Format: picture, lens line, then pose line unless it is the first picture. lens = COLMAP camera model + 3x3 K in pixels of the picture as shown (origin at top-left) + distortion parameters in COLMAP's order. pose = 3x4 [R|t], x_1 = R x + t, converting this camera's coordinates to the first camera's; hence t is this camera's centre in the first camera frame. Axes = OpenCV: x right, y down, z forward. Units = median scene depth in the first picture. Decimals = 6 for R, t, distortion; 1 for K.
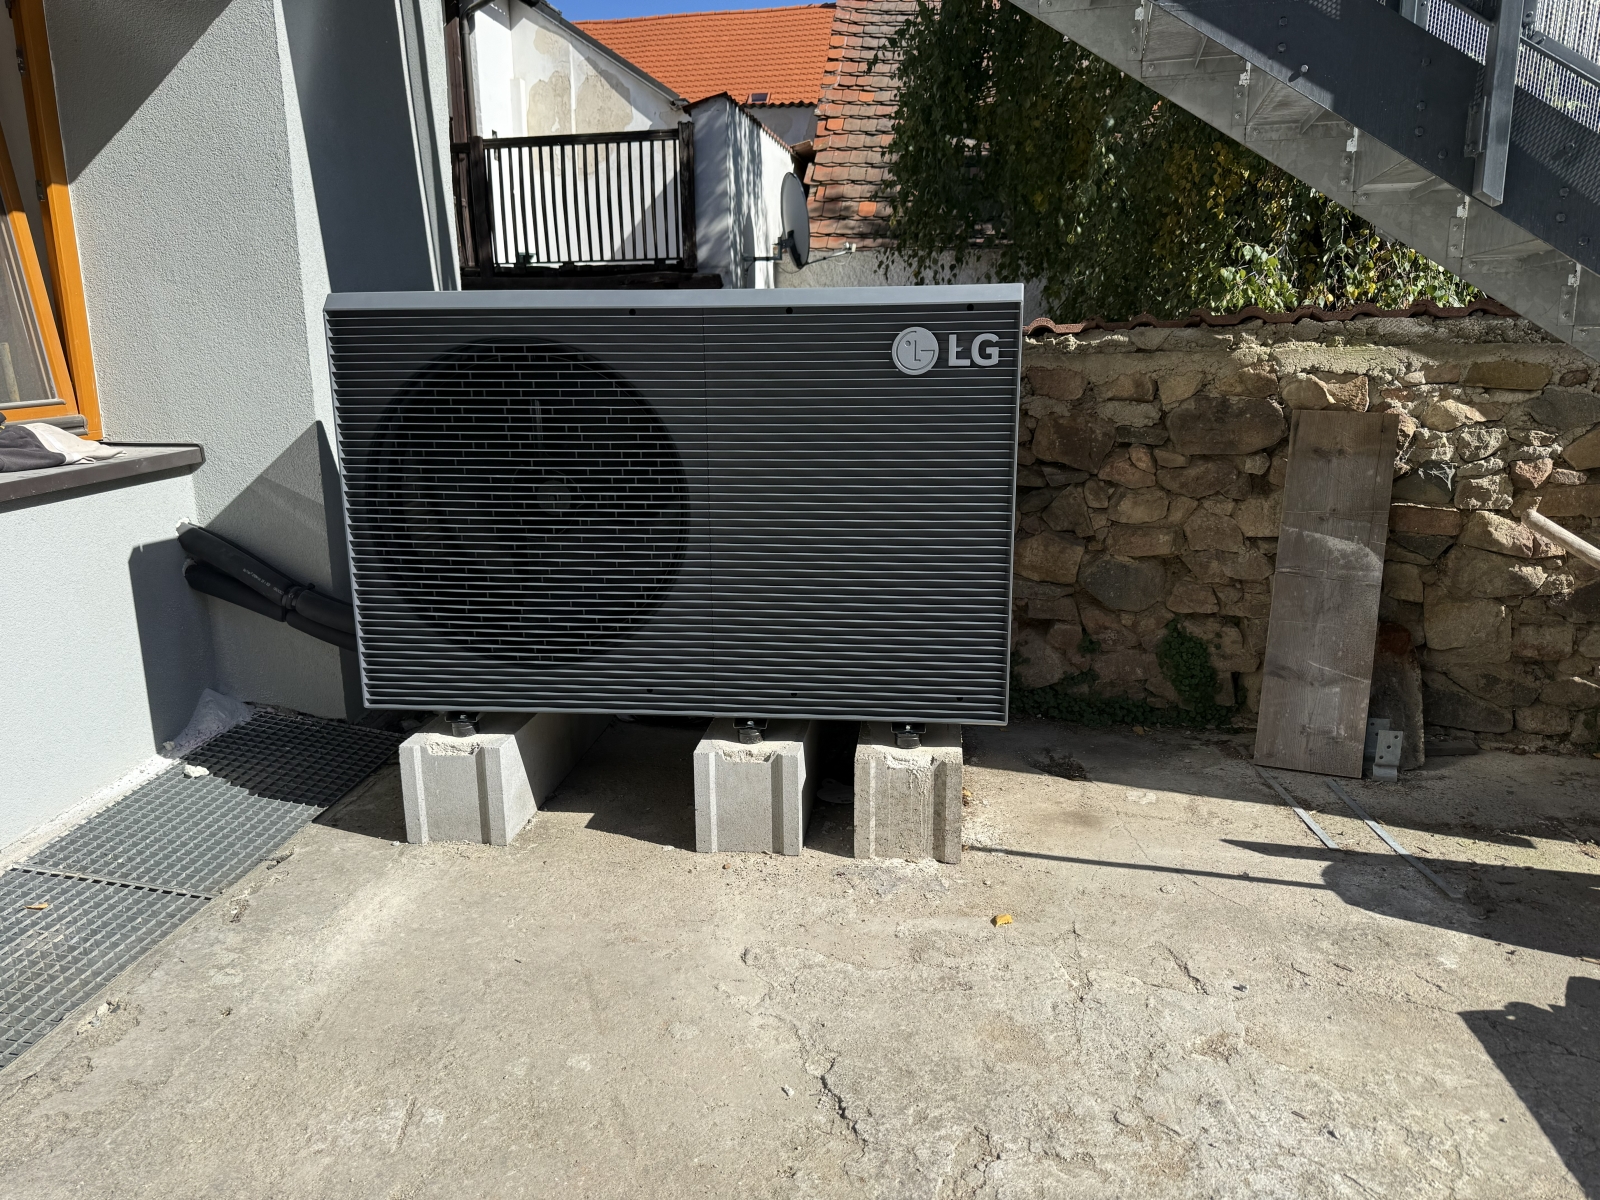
lens RADIAL K [[1134.7, 0, 792.1], [0, 1134.7, 609.4], [0, 0, 1]] dist [0.093941, -0.110762]
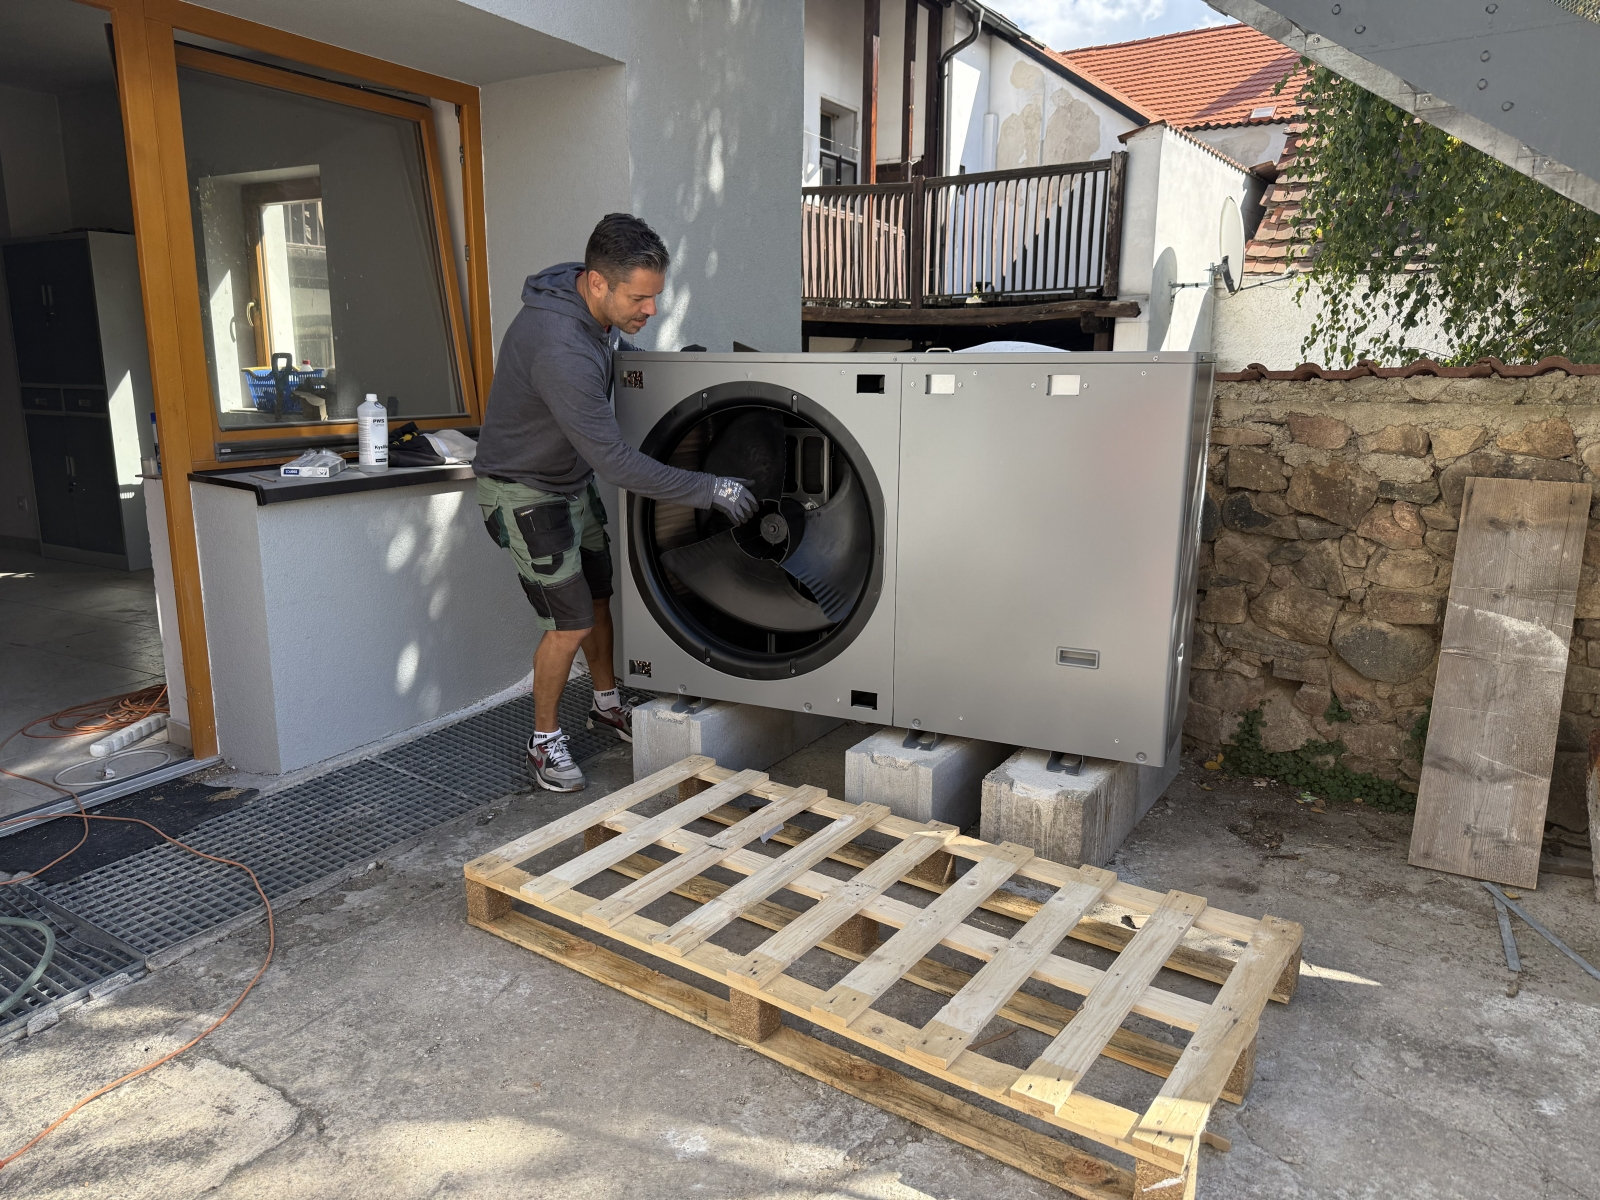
lens RADIAL K [[1154.5, 0, 794.8], [0, 1154.5, 615.5], [0, 0, 1]] dist [-0.001048, -0.005333]
pose [[0.913239, 0.104038, -0.393918, 0.229258], [-0.109742, 0.993927, 0.008088, -0.007348], [0.392367, 0.035842, 0.919110, -0.038017]]
